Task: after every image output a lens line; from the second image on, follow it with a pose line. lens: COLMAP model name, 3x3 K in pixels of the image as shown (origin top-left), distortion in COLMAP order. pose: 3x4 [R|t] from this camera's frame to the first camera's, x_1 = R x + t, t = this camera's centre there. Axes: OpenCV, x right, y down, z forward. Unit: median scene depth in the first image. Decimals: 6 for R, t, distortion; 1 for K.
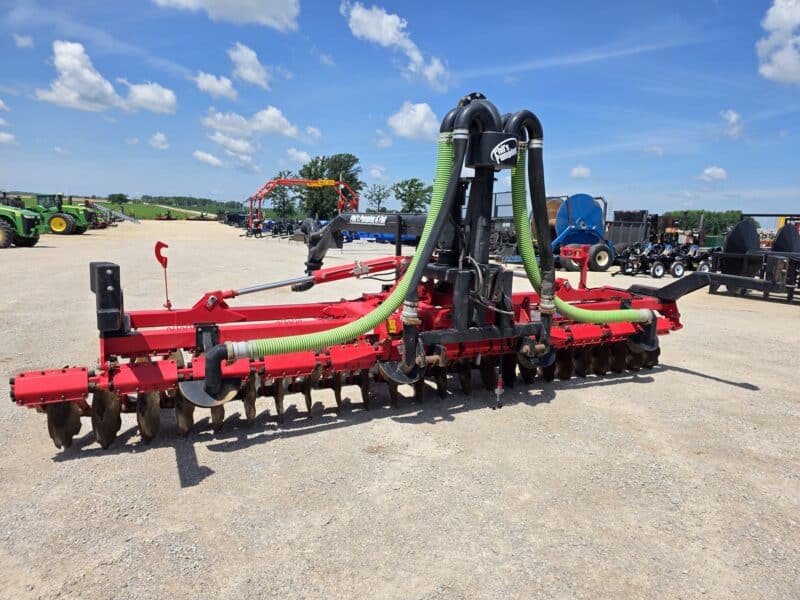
lens RADIAL K [[541.0, 0, 399.6], [0, 541.0, 289.5], [0, 0, 1]] dist [0.069478, -0.074039]
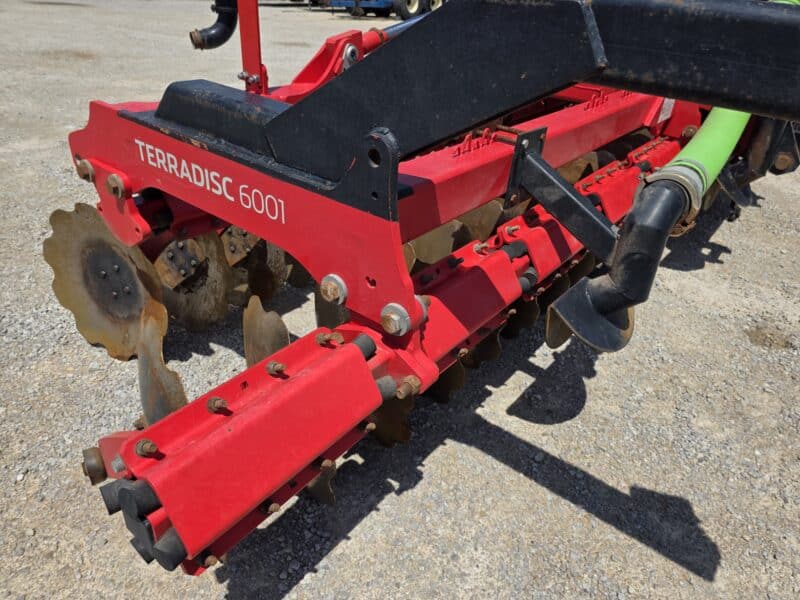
lens RADIAL K [[541.0, 0, 396.1], [0, 541.0, 302.9], [0, 0, 1]] dist [0.069478, -0.074039]
pose [[0.905858, -0.204378, 0.371013, -0.056539], [0.031211, 0.905721, 0.422725, 0.001591], [-0.422430, -0.371349, 0.826833, 0.068685]]
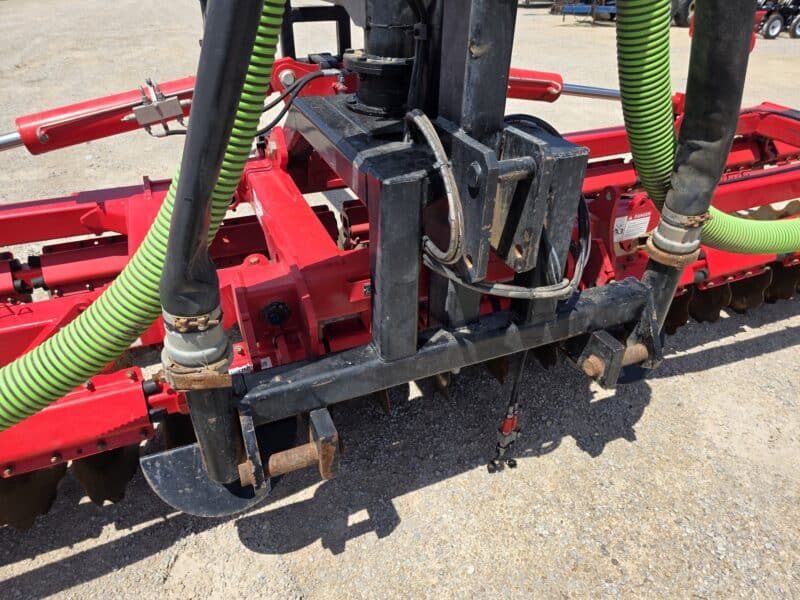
lens RADIAL K [[541.0, 0, 401.5], [0, 541.0, 301.8], [0, 0, 1]] dist [0.069478, -0.074039]
pose [[0.998094, 0.021137, -0.057982, 0.014555], [0.005830, 0.903020, 0.429559, -0.009842], [0.061439, -0.429079, 0.901175, 0.079549]]
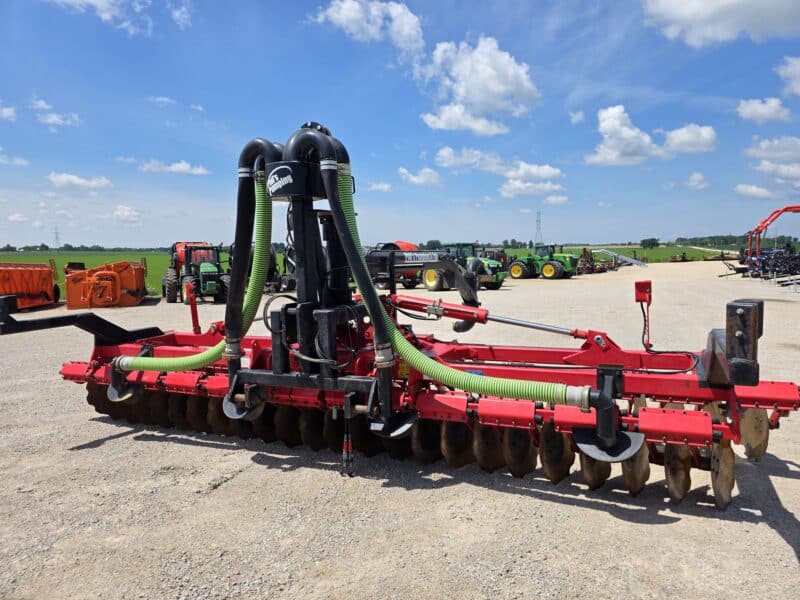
lens RADIAL K [[541.0, 0, 397.9], [0, 541.0, 286.2], [0, 0, 1]] dist [0.069478, -0.074039]
pose [[0.607978, -0.008160, -0.793912, 0.108019], [-0.058803, 0.996738, -0.055276, -0.003796], [0.791773, 0.080291, 0.605515, 0.063400]]
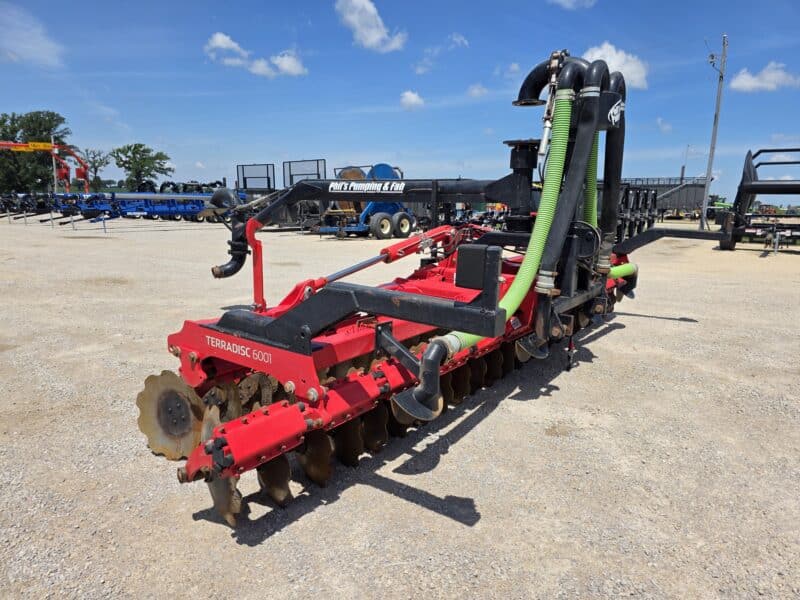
lens RADIAL K [[541.0, 0, 404.5], [0, 541.0, 295.9], [0, 0, 1]] dist [0.069478, -0.074039]
pose [[0.885874, -0.103713, 0.452185, -0.065546], [0.074721, 0.993863, 0.081568, -0.003258], [-0.457869, -0.038472, 0.888187, 0.028255]]
